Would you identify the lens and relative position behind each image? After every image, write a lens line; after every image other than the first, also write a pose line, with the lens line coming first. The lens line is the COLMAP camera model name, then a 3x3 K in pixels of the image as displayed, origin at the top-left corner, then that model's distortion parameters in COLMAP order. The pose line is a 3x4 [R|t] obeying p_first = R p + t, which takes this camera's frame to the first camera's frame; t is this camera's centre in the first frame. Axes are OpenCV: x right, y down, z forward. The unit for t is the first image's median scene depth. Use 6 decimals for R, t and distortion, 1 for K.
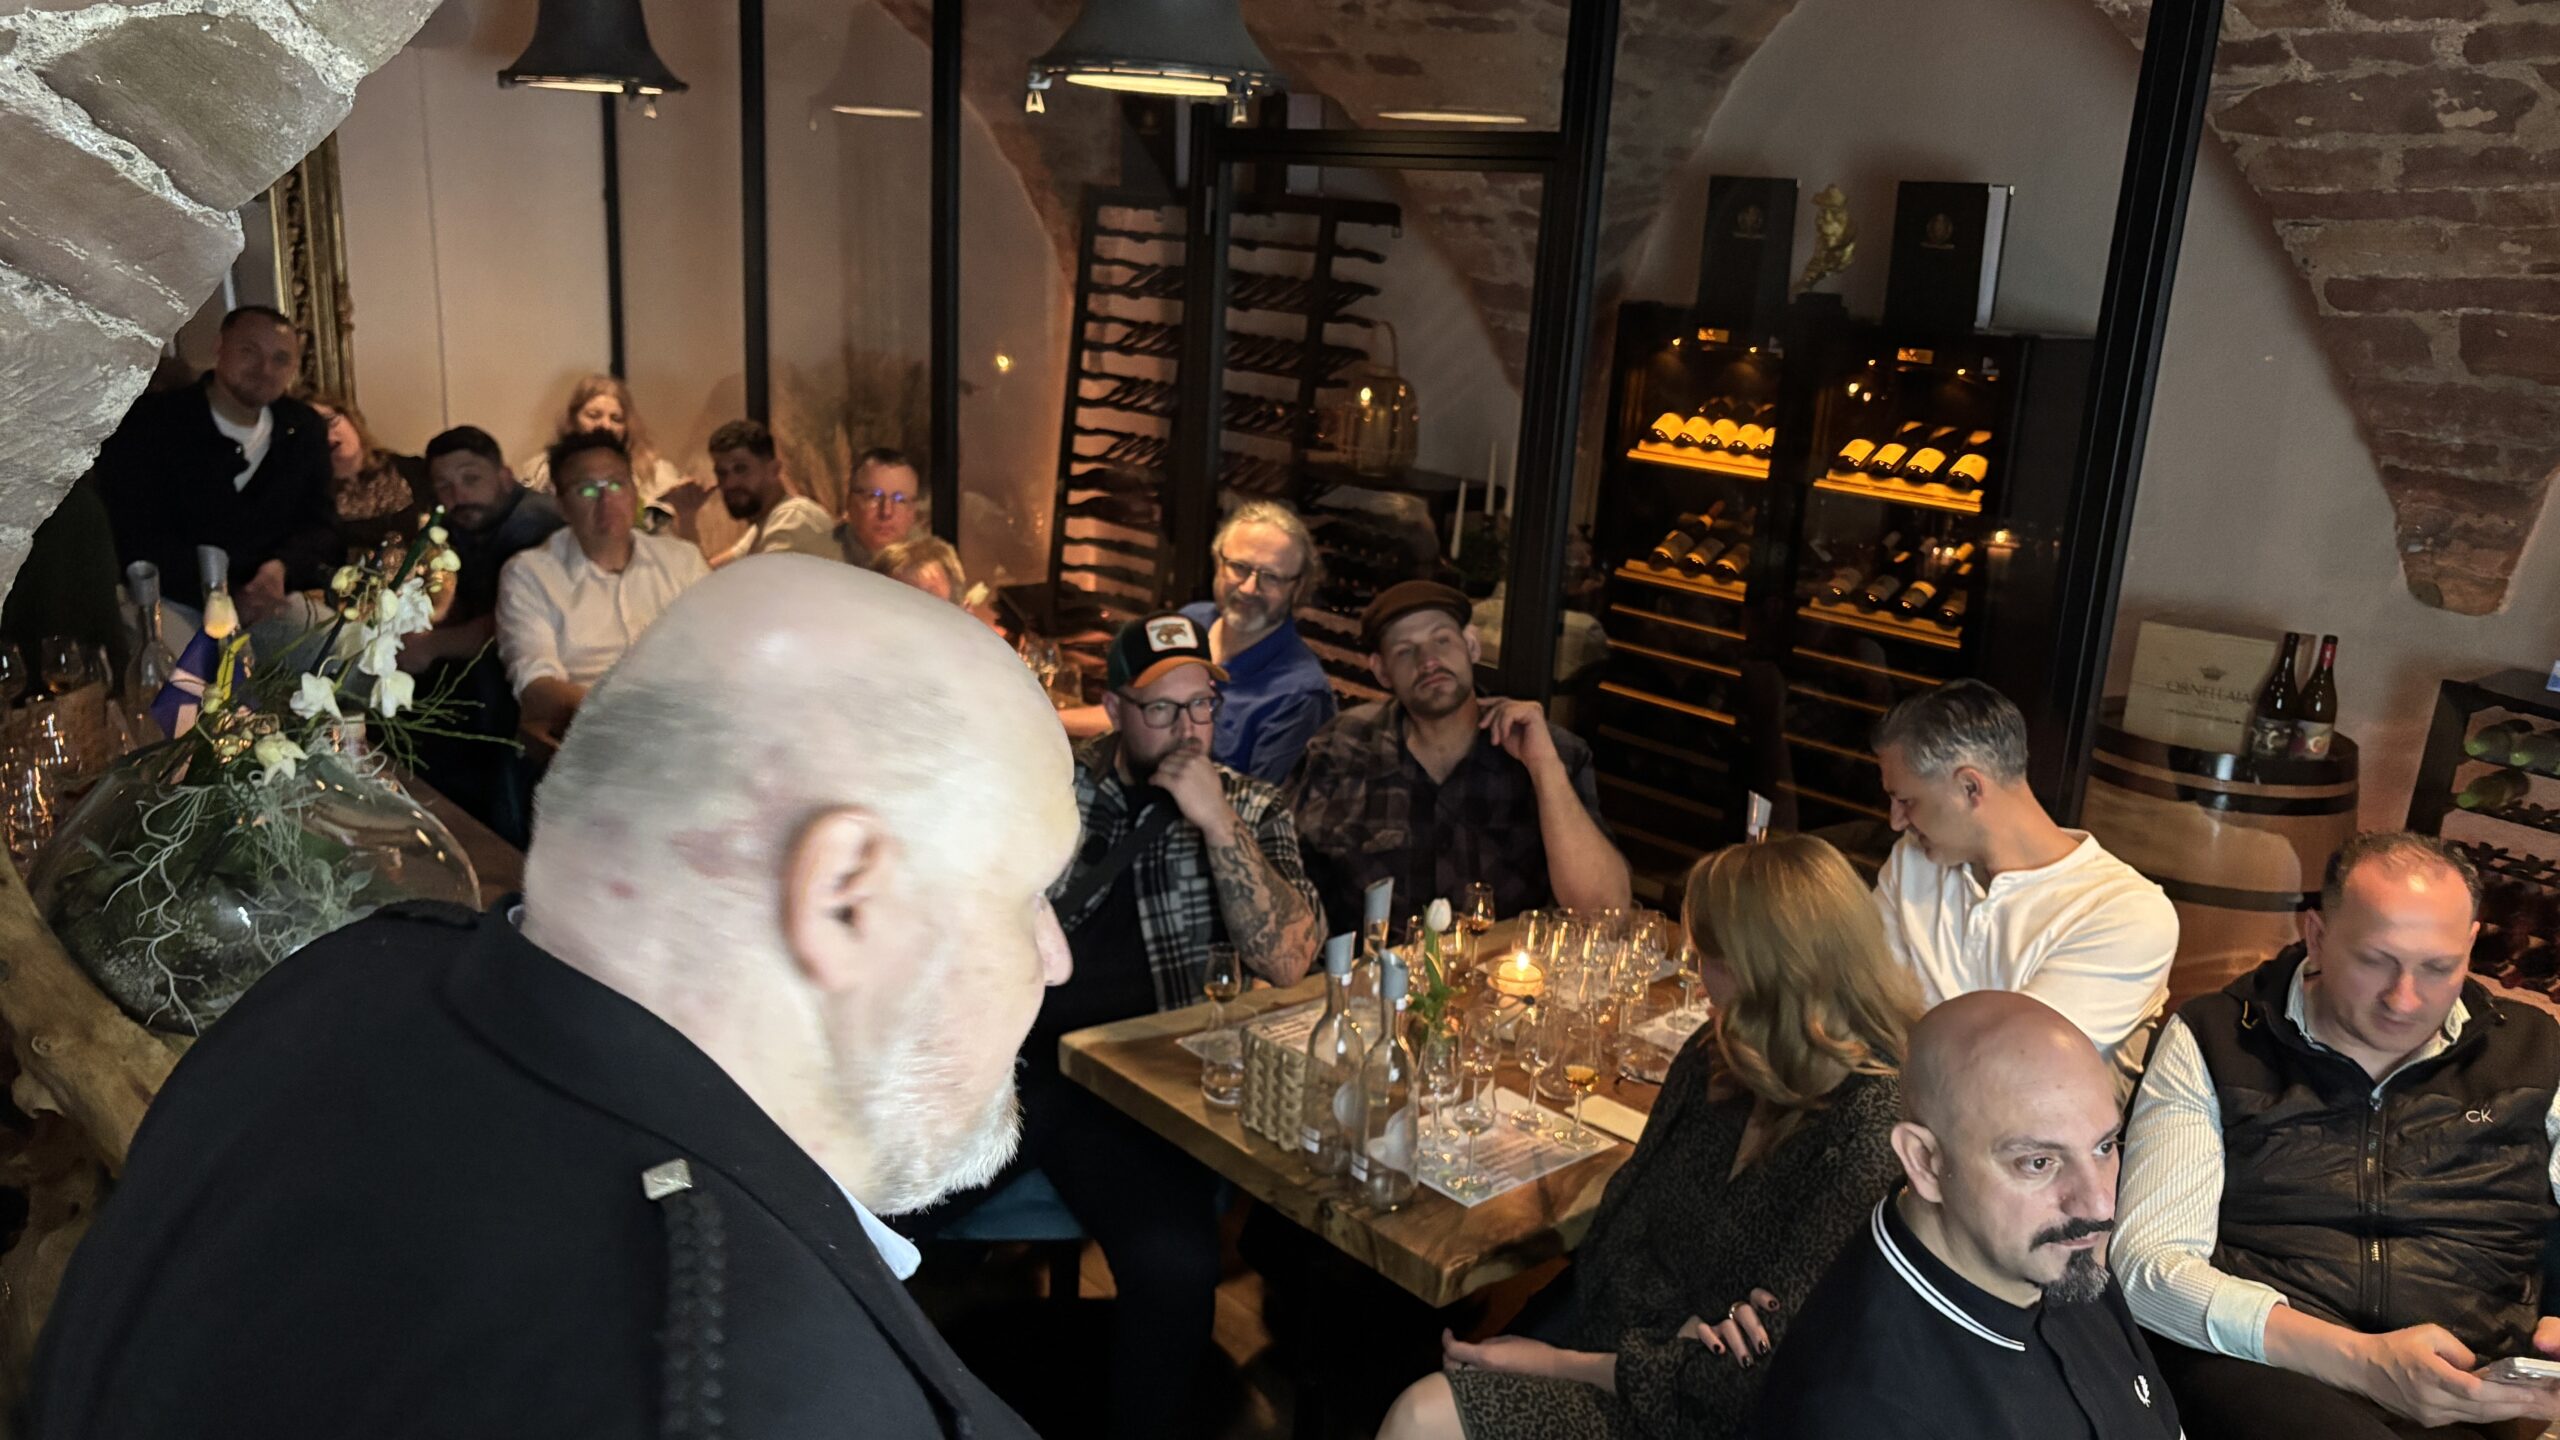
lens RADIAL K [[1995.6, 0, 1290.0], [0, 1995.6, 725.8], [0, 0, 1]] dist [0.005962, -0.006155]
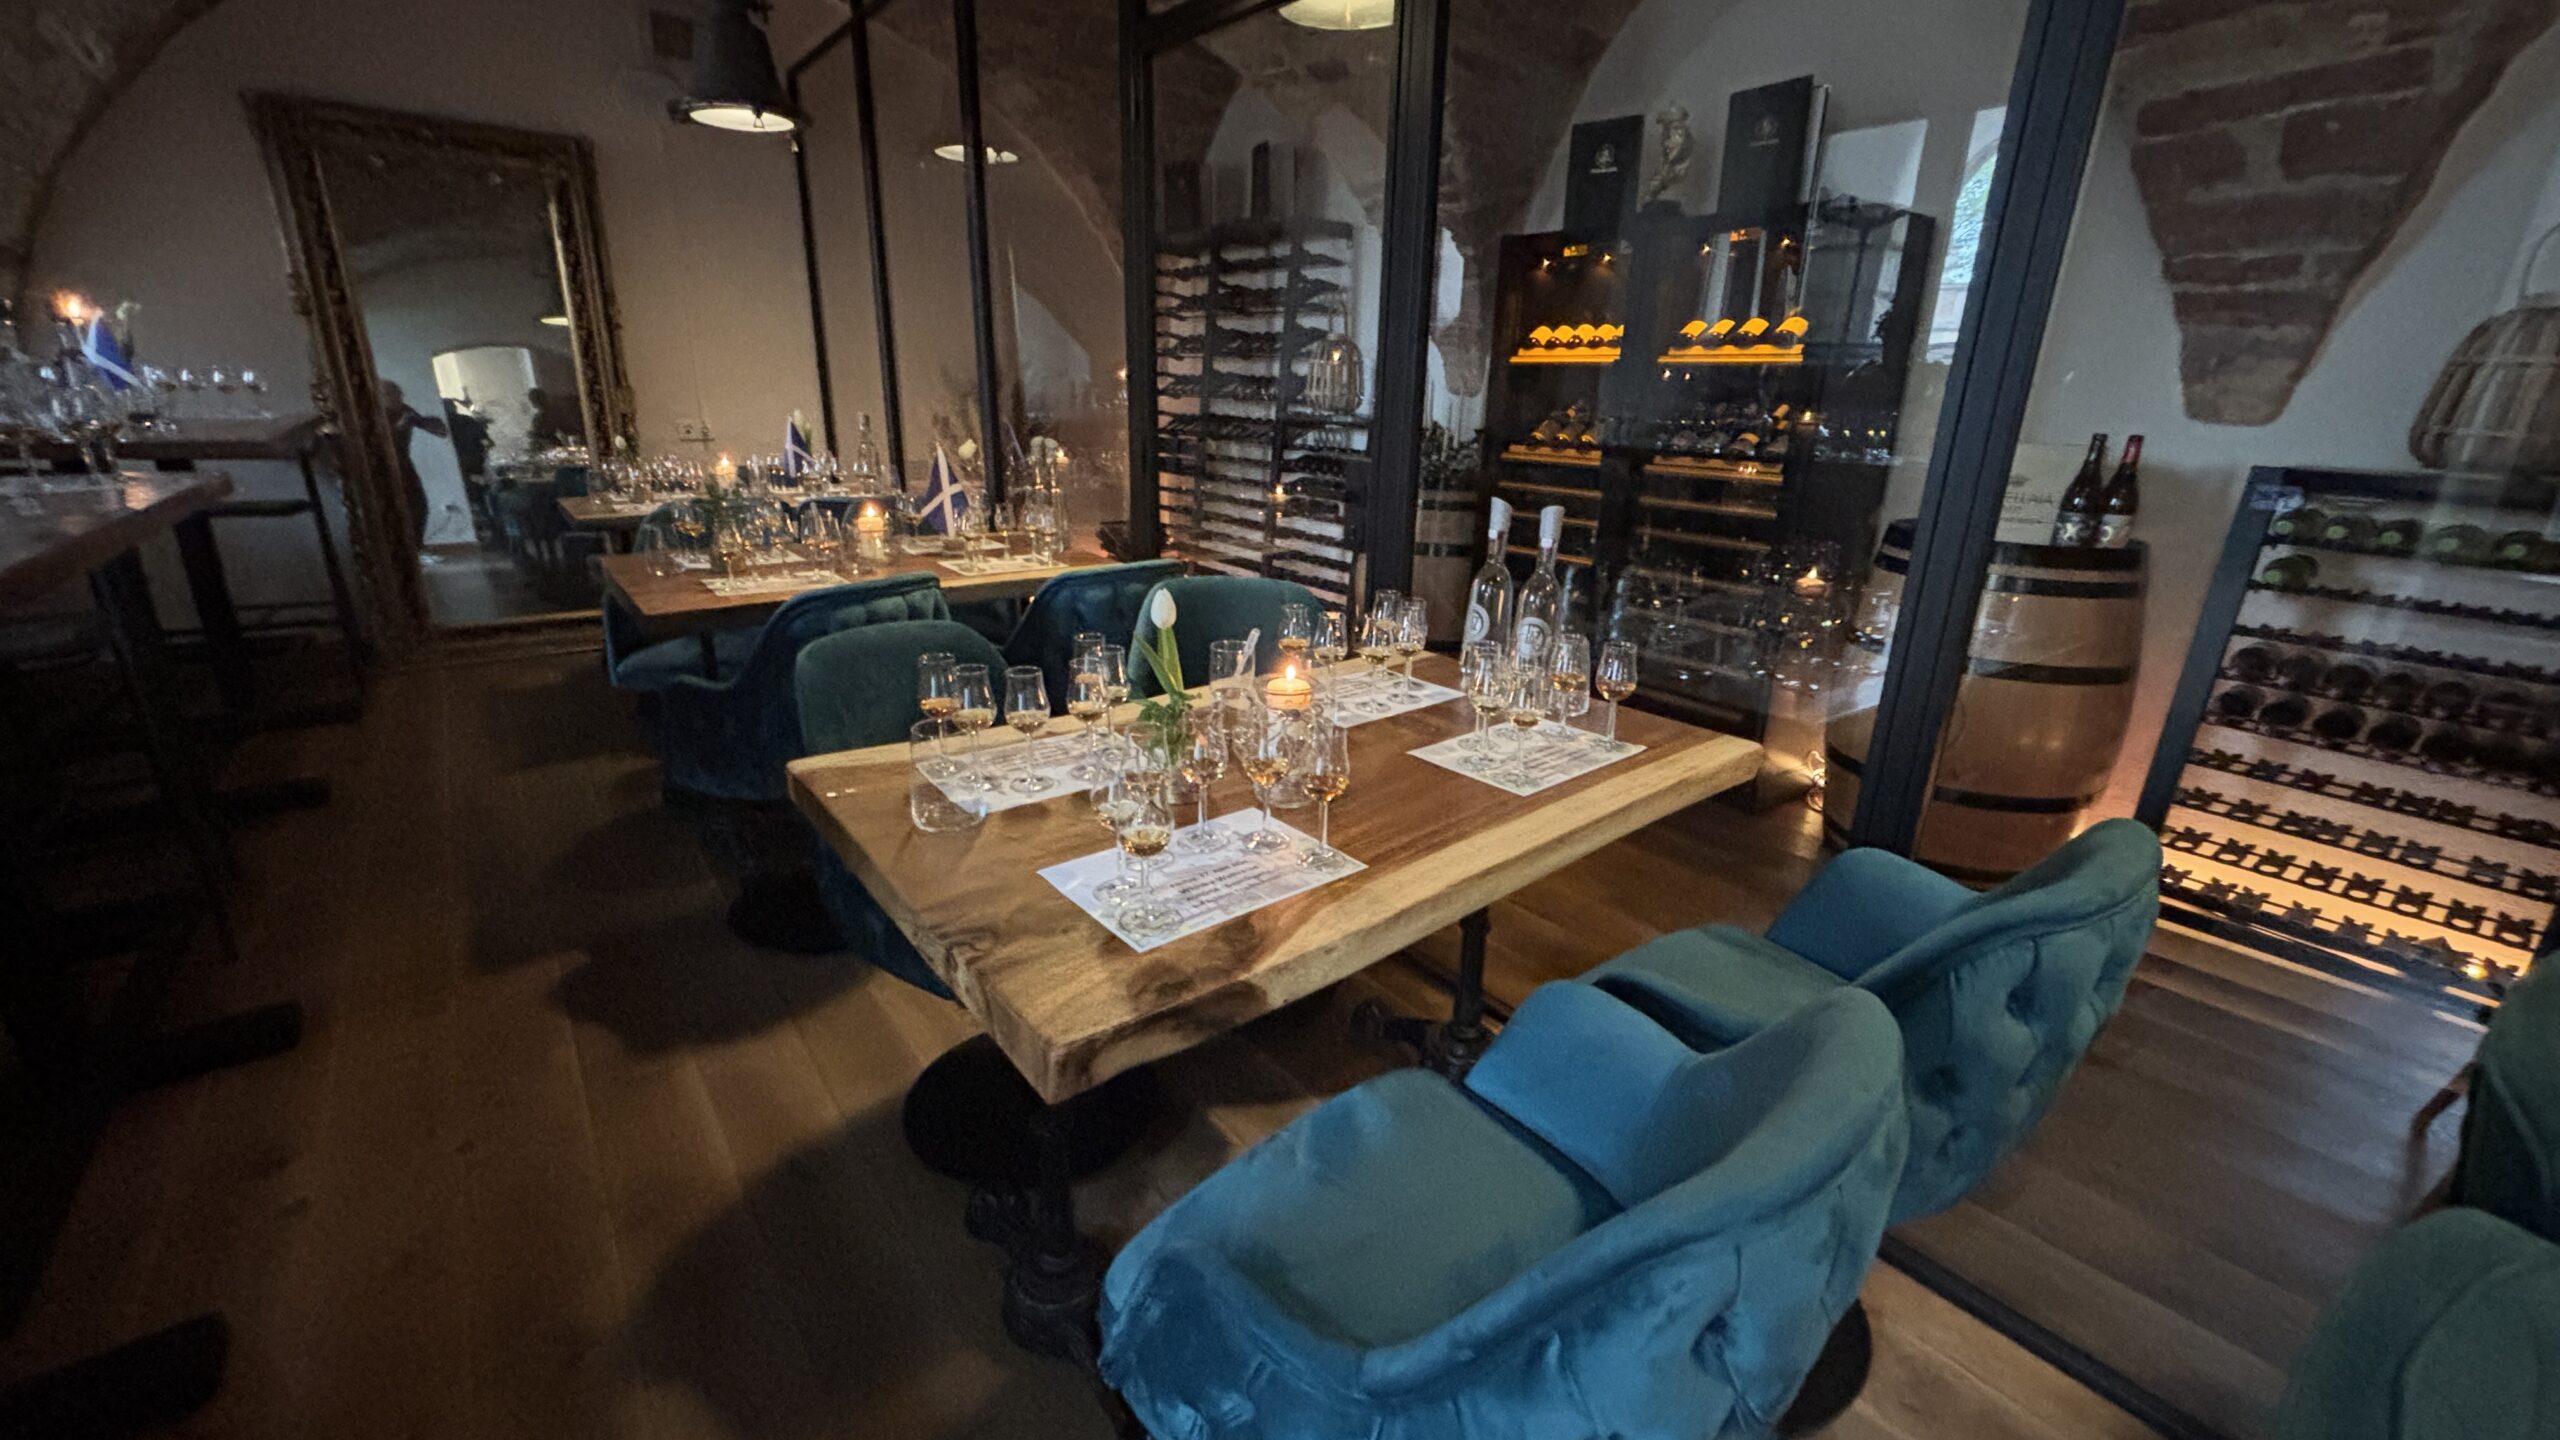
lens RADIAL K [[1027.6, 0, 1292.8], [0, 1027.6, 726.3], [0, 0, 1]] dist [-0.007478, 0.003701]
pose [[0.997192, -0.012236, -0.073884, 0.079454], [0.016769, 0.997994, 0.061040, 0.061980], [0.072989, -0.062108, 0.995397, 0.329136]]
